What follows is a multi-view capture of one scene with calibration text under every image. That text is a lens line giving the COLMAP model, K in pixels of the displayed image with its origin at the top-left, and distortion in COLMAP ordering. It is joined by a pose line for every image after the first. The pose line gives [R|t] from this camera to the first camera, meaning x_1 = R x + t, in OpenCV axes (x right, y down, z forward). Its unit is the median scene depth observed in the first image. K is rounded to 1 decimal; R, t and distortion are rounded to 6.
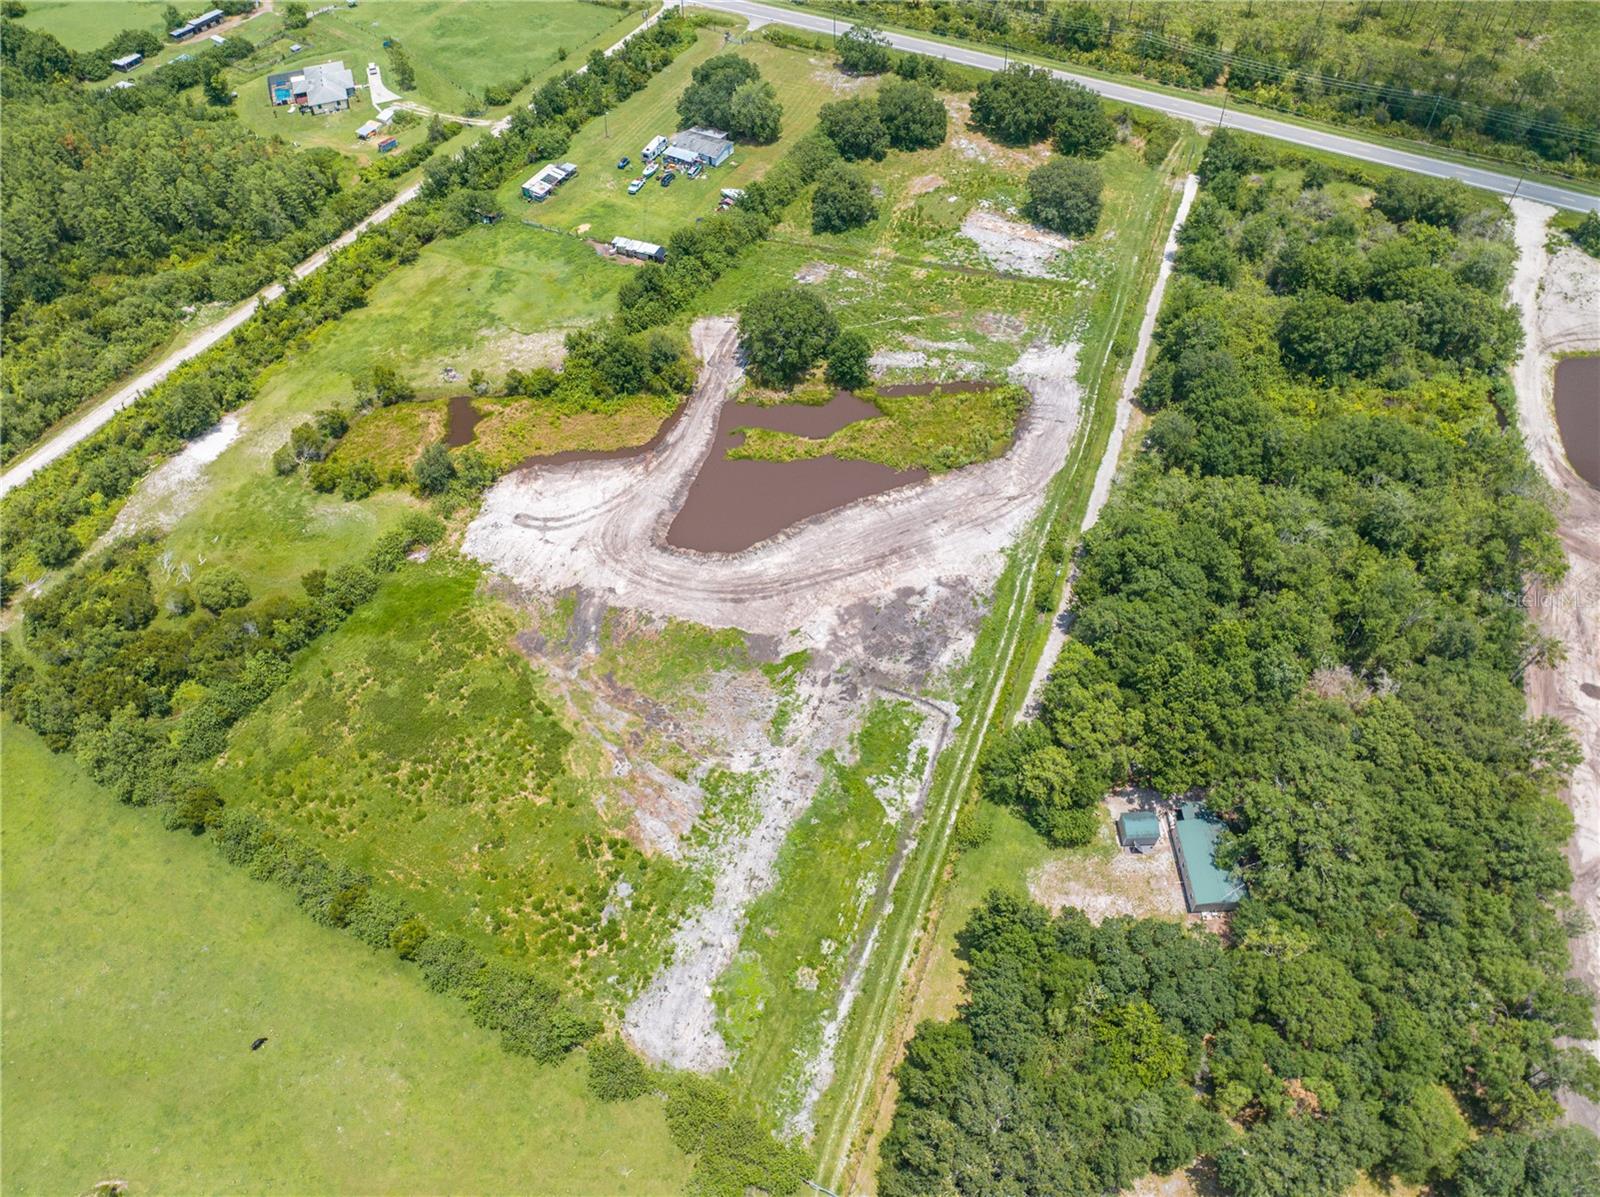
lens RADIAL K [[1158.9, 0, 789.7], [0, 1158.9, 601.6], [0, 0, 1]] dist [-0.031205, -0.009119]
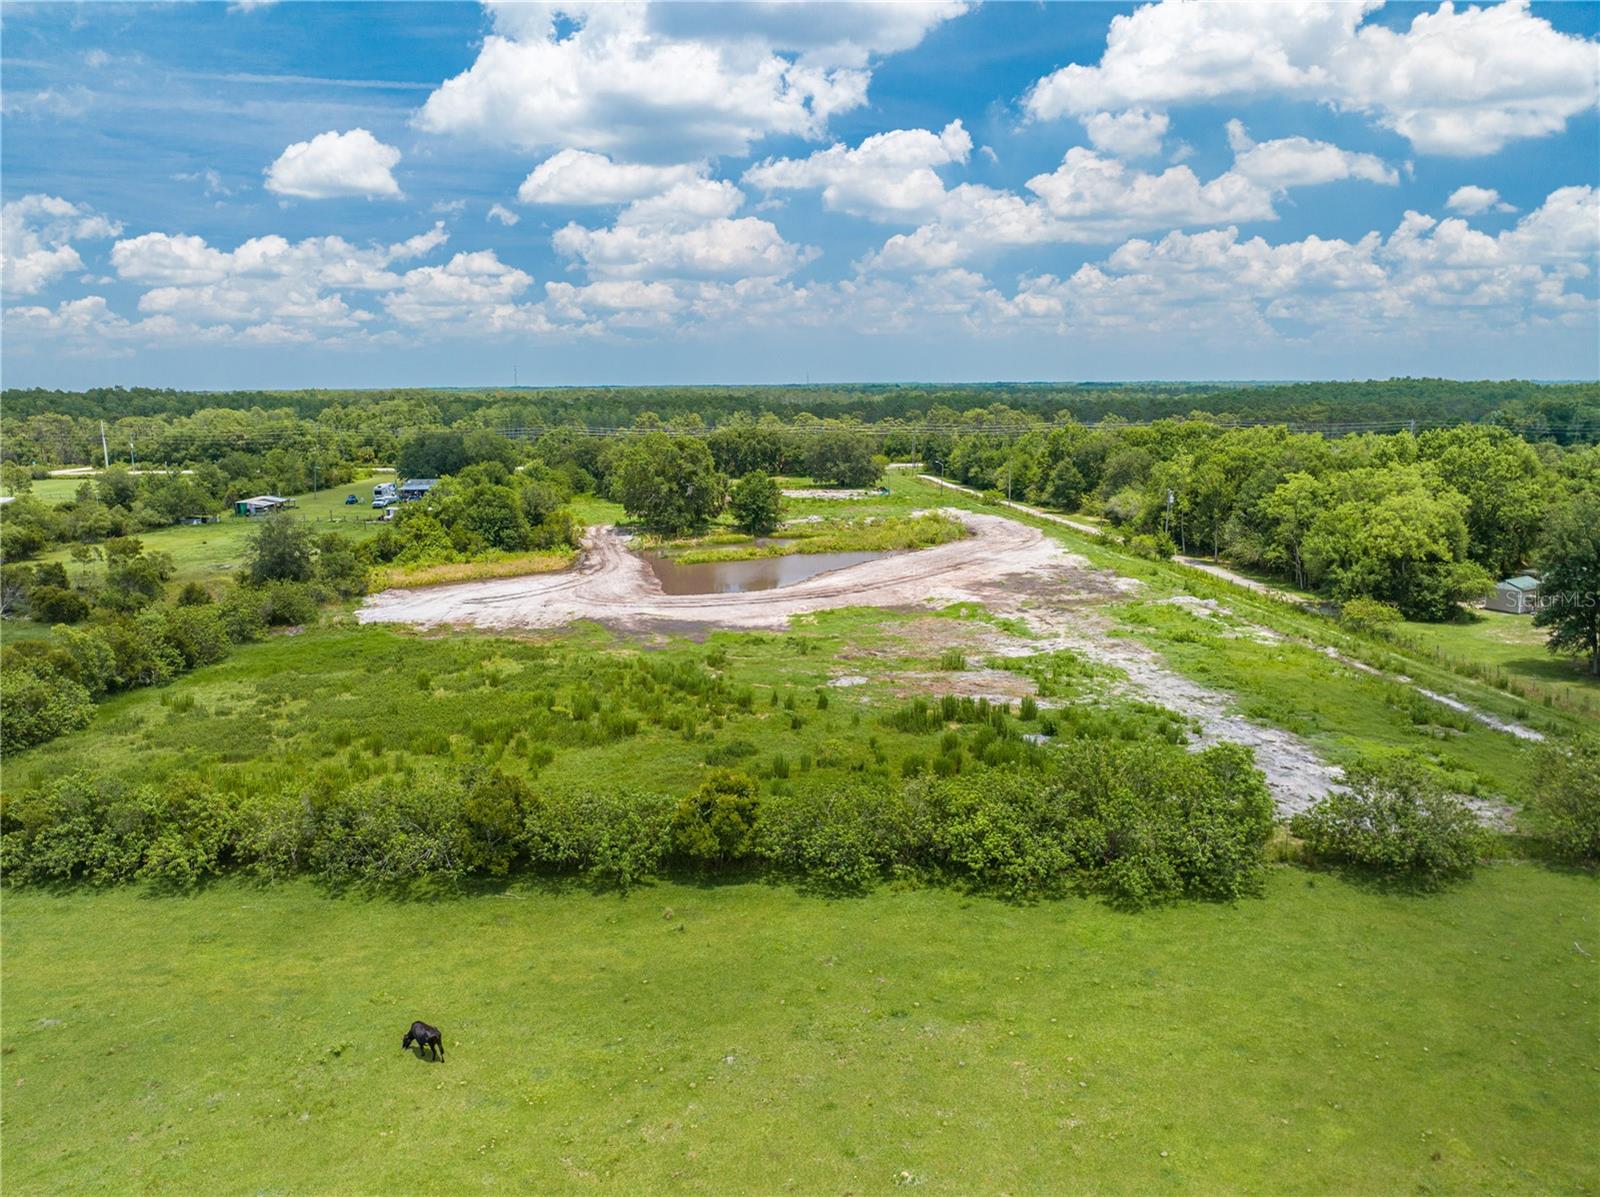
lens RADIAL K [[1133.4, 0, 789.7], [0, 1133.4, 595.1], [0, 0, 1]] dist [-0.033211, -0.005766]
pose [[0.879598, -0.078589, 0.469180, -0.349285], [0.358224, 0.758379, -0.544551, 0.328408], [-0.313021, 0.647058, 0.695222, 0.503952]]
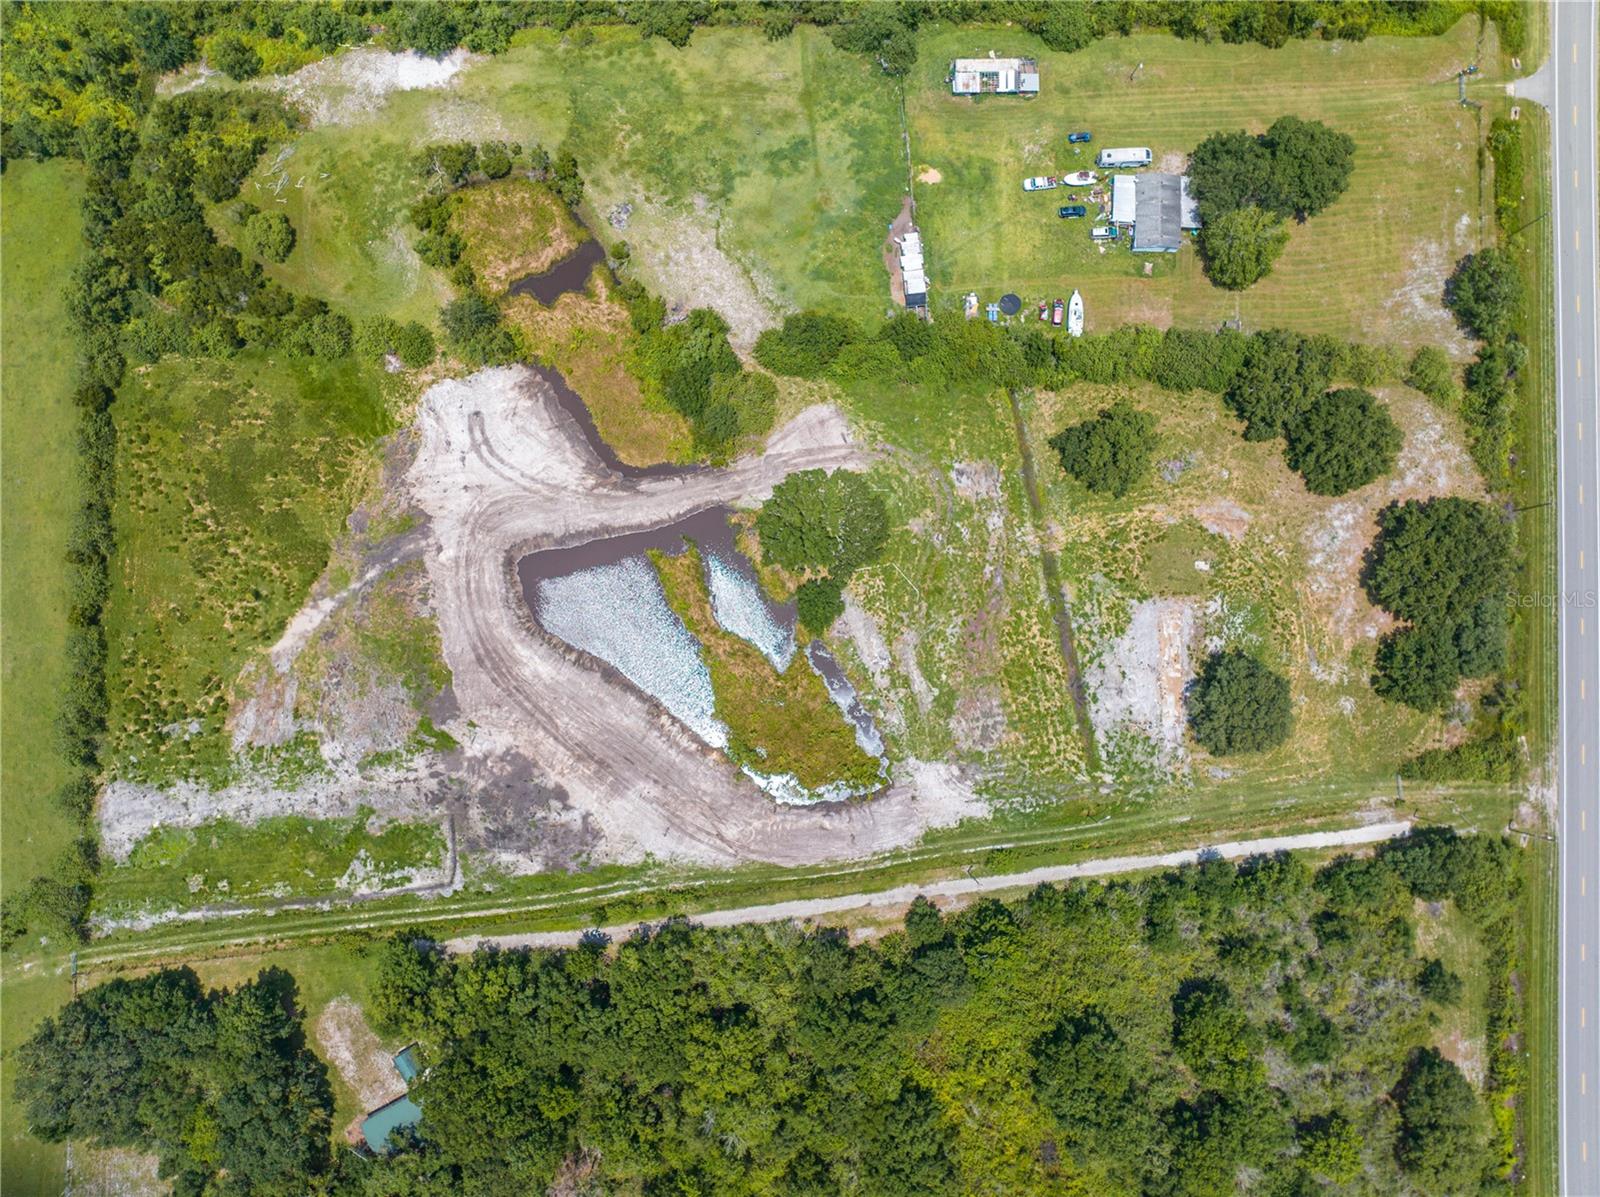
lens RADIAL K [[1122.4, 0, 800.0], [0, 1122.4, 598.5], [0, 0, 1]] dist [-0.039306, -0.003932]
pose [[0.476218, 0.879141, -0.018086, 0.061134], [-0.671375, 0.376803, 0.638182, -0.828386], [0.567867, -0.291771, 0.769673, 0.353708]]
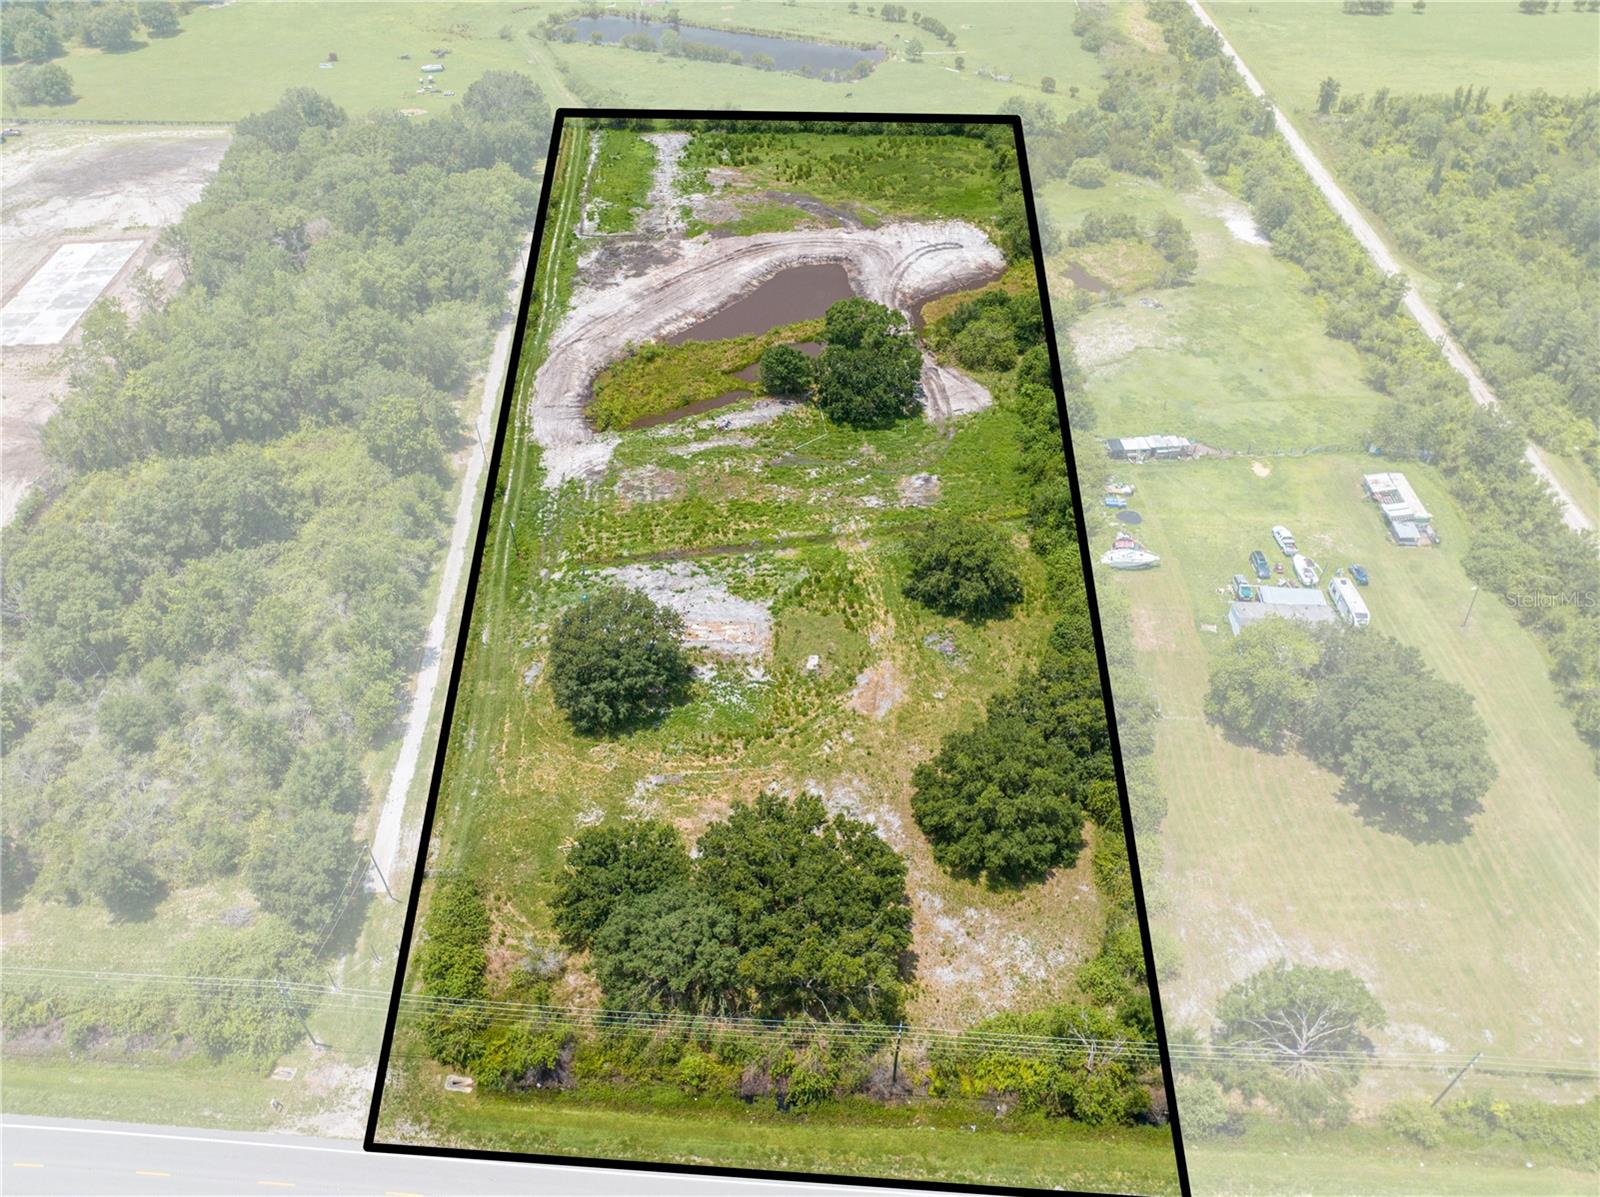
lens RADIAL K [[1135.7, 0, 790.2], [0, 1135.7, 597.2], [0, 0, 1]] dist [-0.035312, -0.005809]
pose [[-0.902311, 0.306014, -0.303629, 0.406165], [-0.310771, 0.026375, 0.950119, -1.144909], [0.298758, 0.951662, 0.071301, 1.208962]]
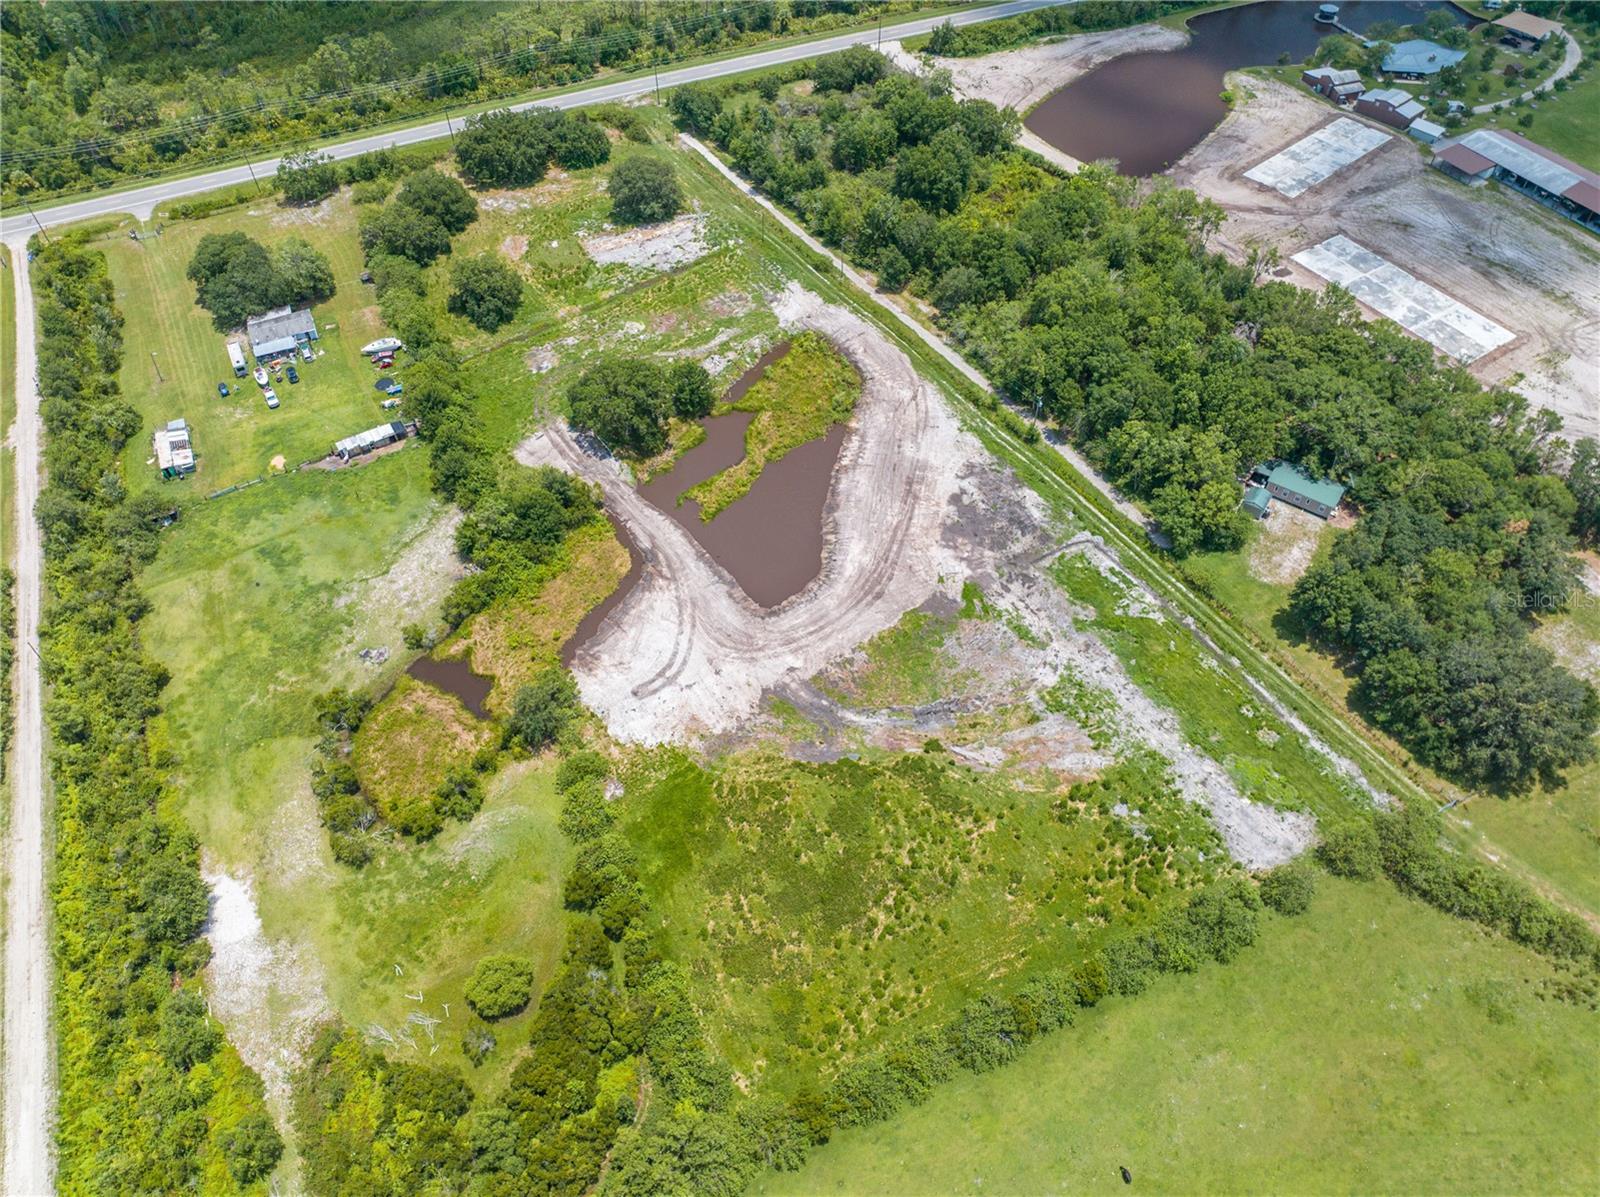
lens RADIAL K [[1133.4, 0, 789.7], [0, 1133.4, 595.1], [0, 0, 1]] dist [-0.033211, -0.005766]
pose [[0.592231, -0.602492, 0.535038, -0.586123], [0.616456, 0.766385, 0.180652, -0.215647], [-0.518887, 0.222840, 0.825287, 0.193243]]
